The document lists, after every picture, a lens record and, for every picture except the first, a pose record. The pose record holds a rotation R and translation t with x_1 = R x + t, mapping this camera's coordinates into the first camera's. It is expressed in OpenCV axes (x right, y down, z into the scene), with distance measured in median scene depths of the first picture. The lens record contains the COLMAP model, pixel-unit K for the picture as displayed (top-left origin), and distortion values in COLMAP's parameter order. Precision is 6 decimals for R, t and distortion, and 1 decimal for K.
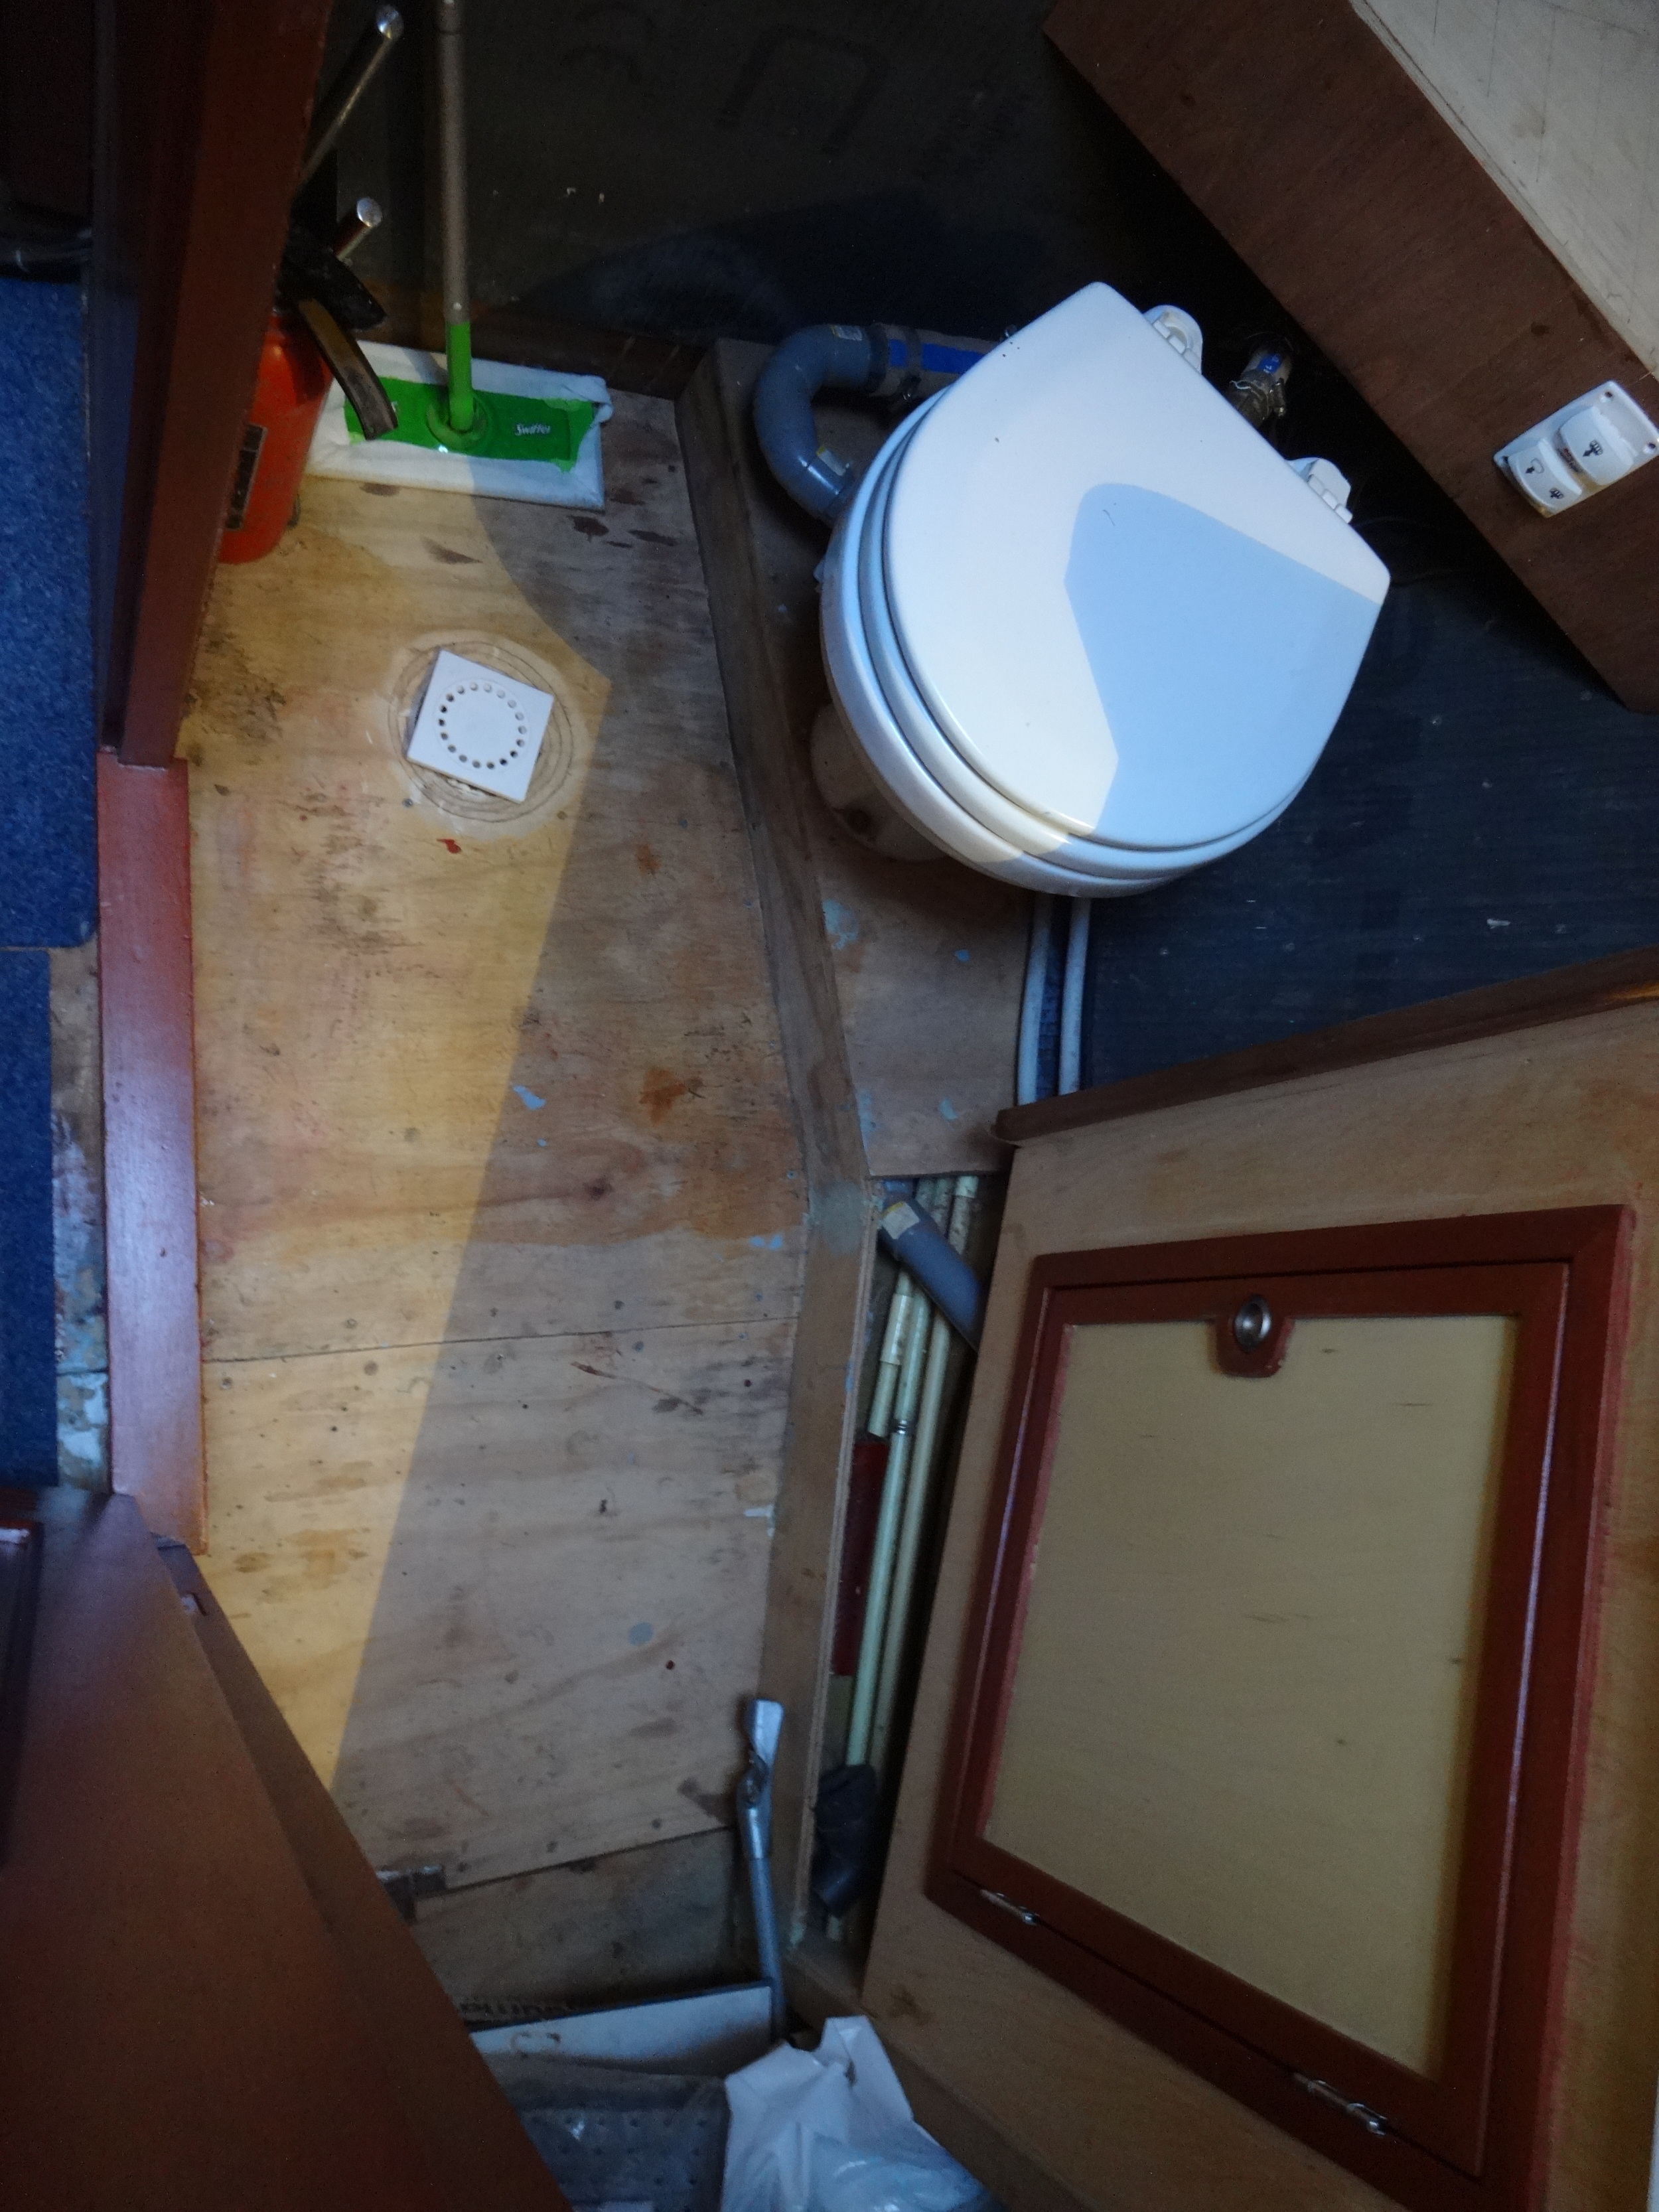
lens RADIAL K [[1642.8, 0, 836.9], [0, 1642.8, 1113.4], [0, 0, 1]] dist [-0.002997, -0.002876]
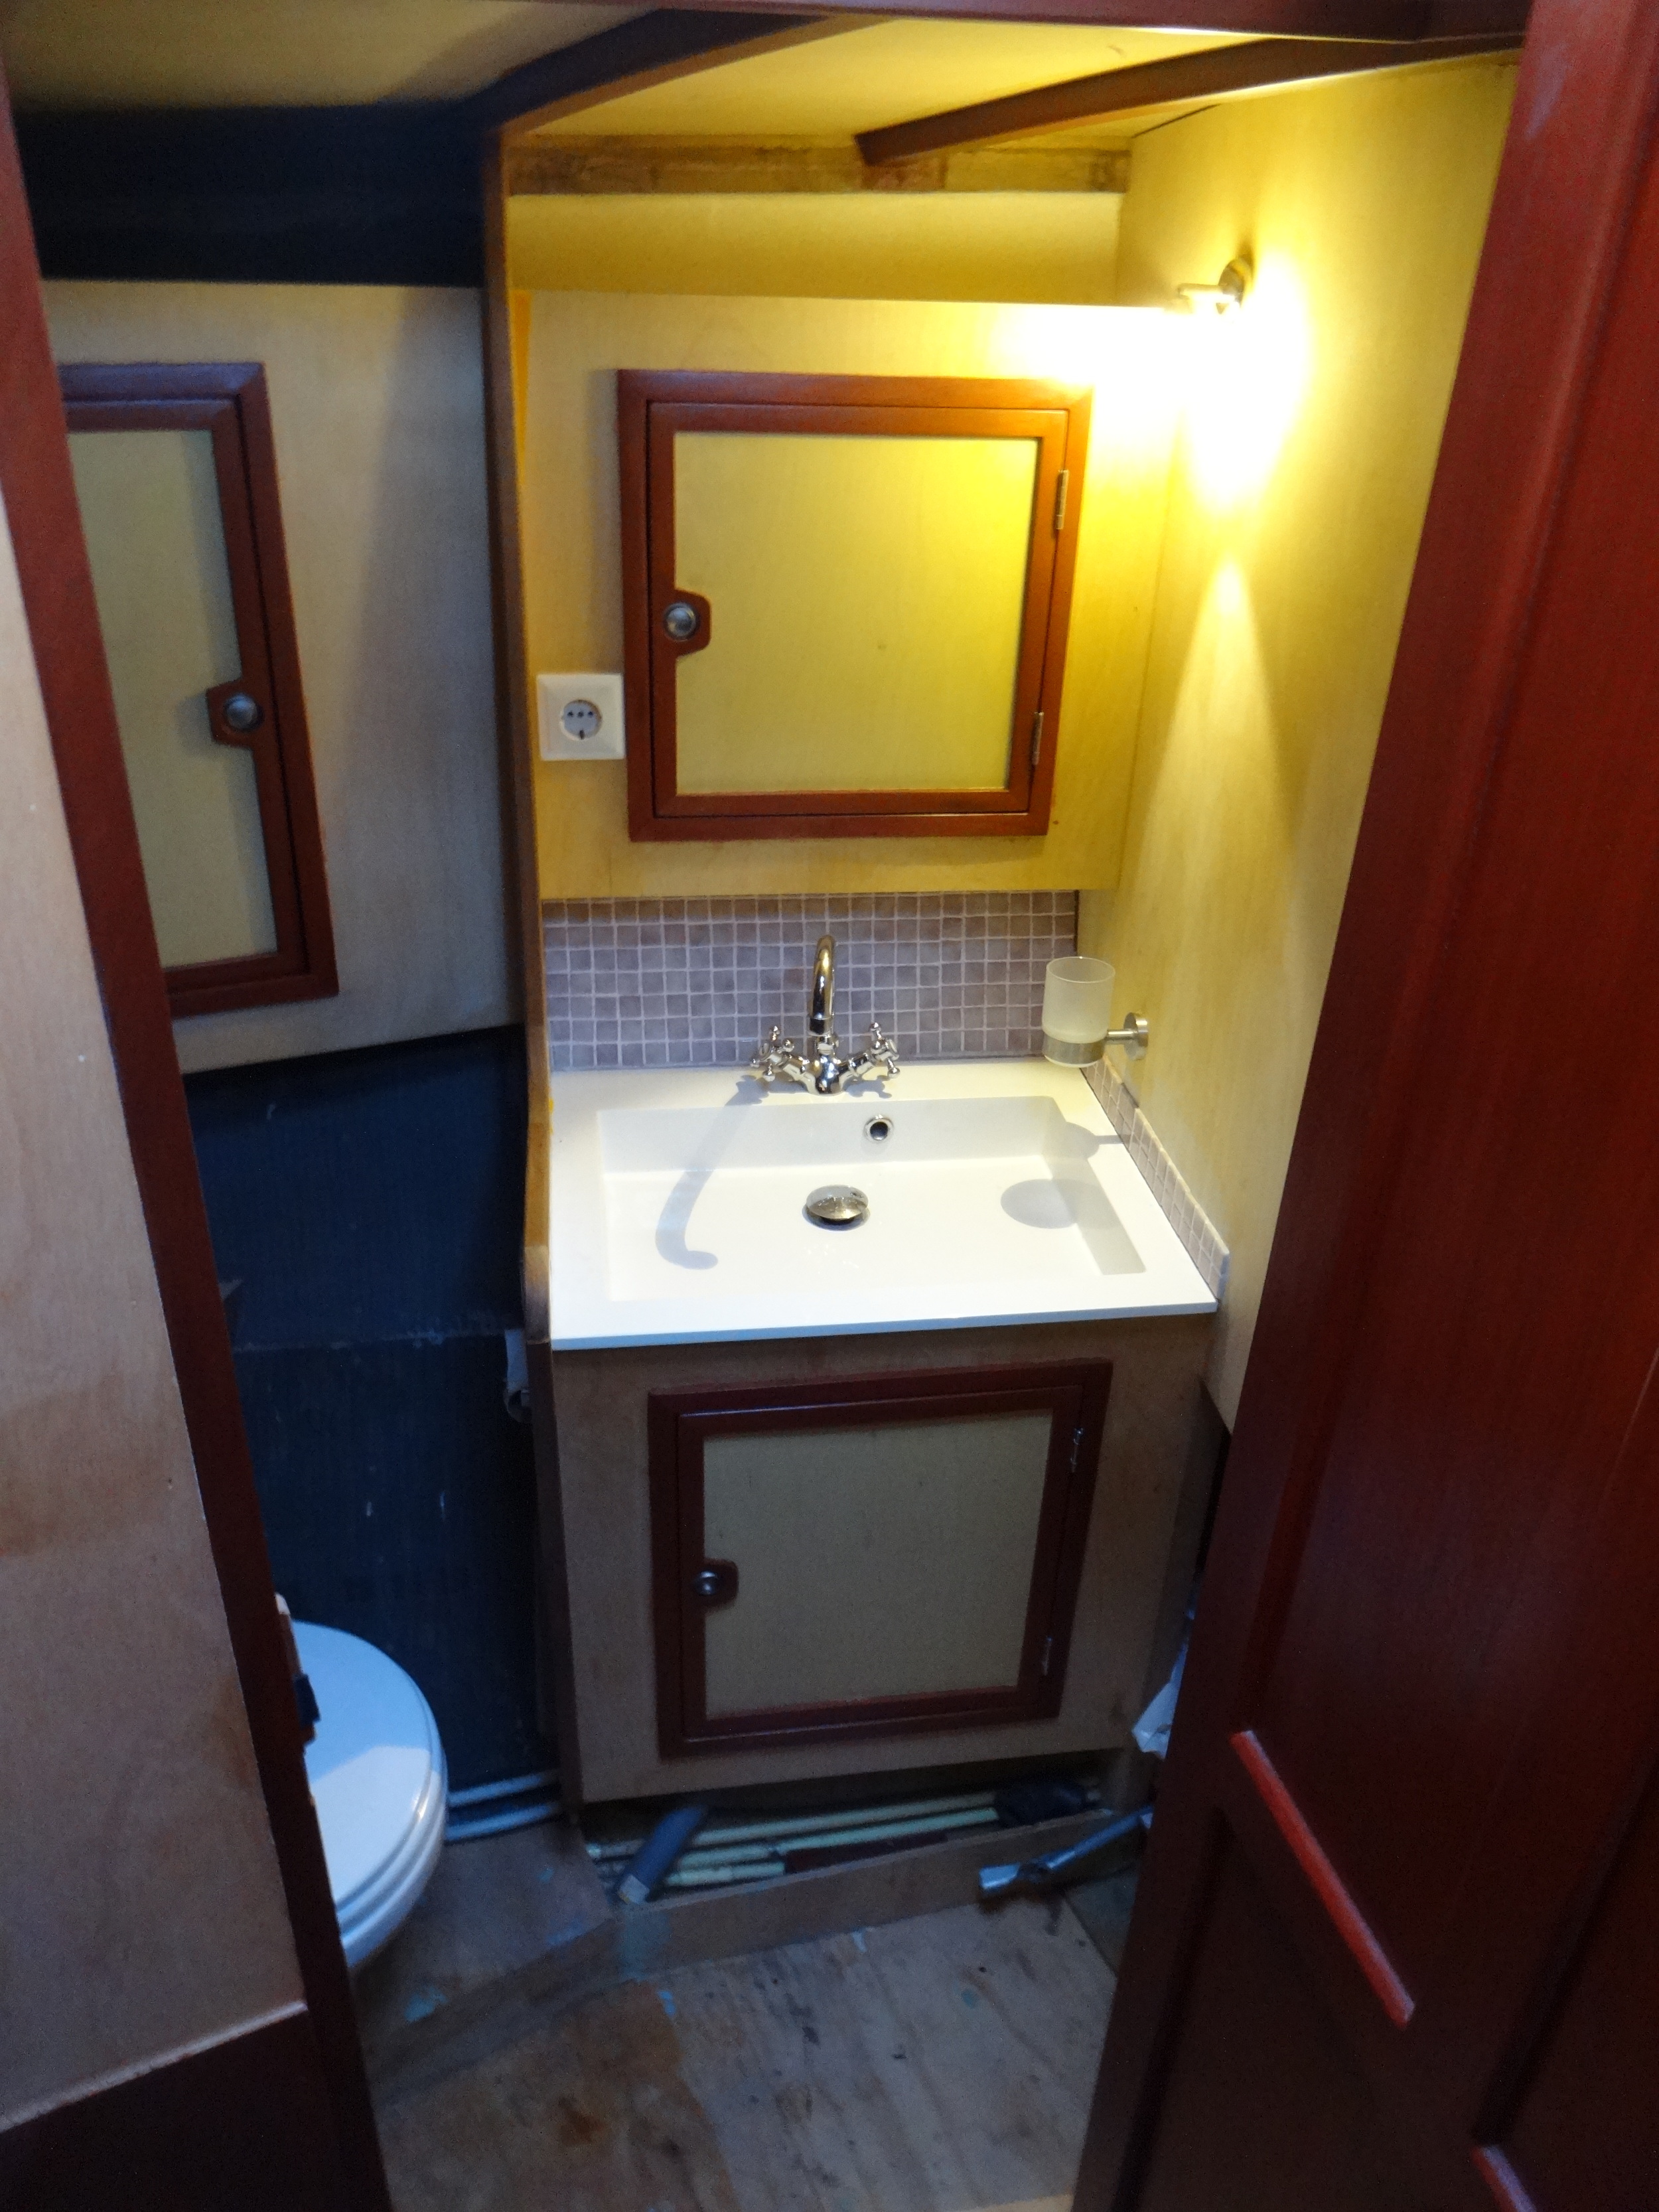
lens RADIAL K [[1642.8, 0, 829.9], [0, 1642.8, 1107.0], [0, 0, 1]] dist [-0.002997, -0.002876]
pose [[-0.311320, -0.800680, 0.511851, -0.186572], [0.898960, -0.073482, 0.431823, -0.324732], [-0.308140, 0.594568, 0.742656, -0.425653]]
